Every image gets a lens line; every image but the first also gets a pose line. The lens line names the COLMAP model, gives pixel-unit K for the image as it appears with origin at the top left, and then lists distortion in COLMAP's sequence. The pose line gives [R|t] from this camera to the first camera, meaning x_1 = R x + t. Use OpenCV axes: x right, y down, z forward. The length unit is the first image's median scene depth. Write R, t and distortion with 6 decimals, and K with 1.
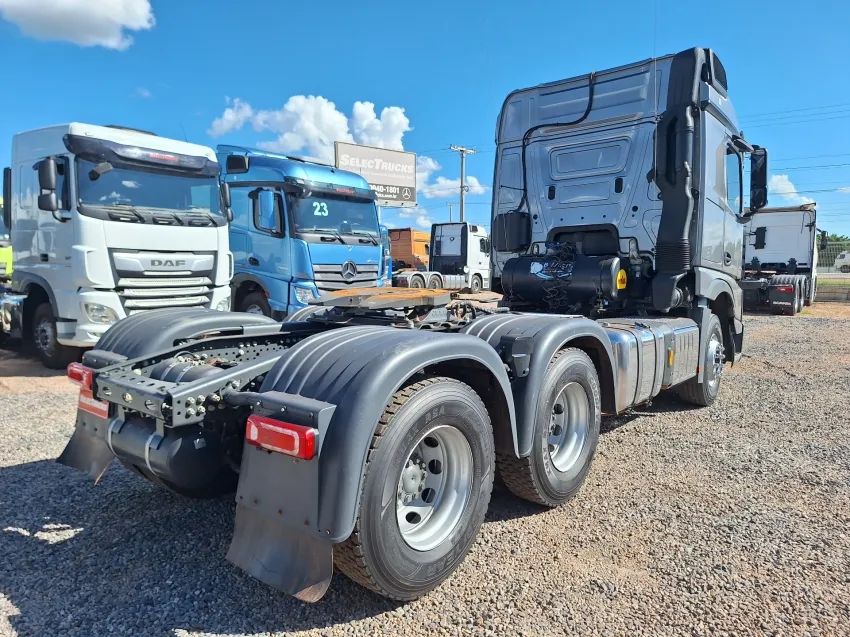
lens RADIAL K [[593.8, 0, 425.0], [0, 593.8, 318.5], [0, 0, 1]] dist [0.068399, -0.092863]
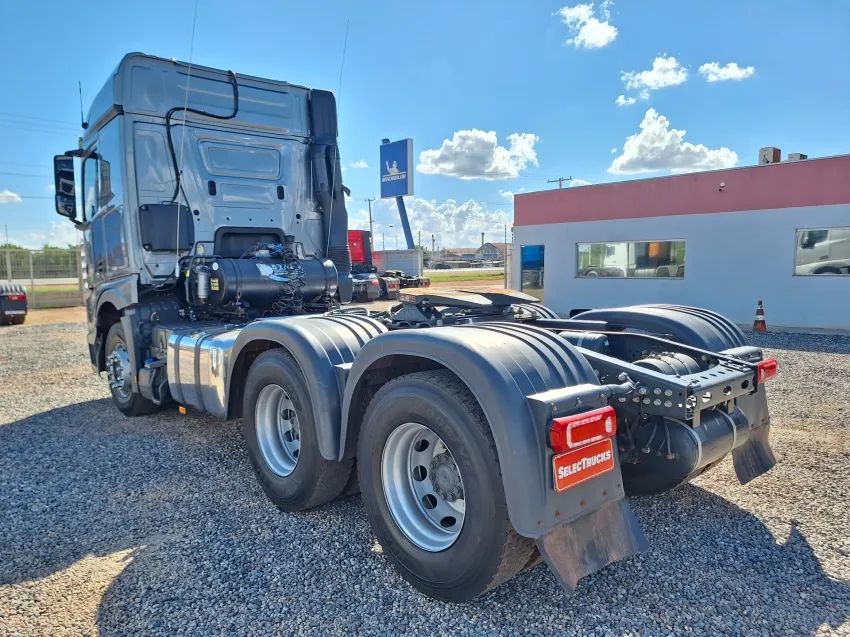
lens RADIAL K [[593.8, 0, 425.0], [0, 593.8, 318.5], [0, 0, 1]] dist [0.068399, -0.092863]
pose [[0.159955, -0.080658, 0.983824, -0.654200], [0.097333, 0.993088, 0.065593, -0.041360], [-0.982314, 0.085267, 0.166700, 0.547185]]
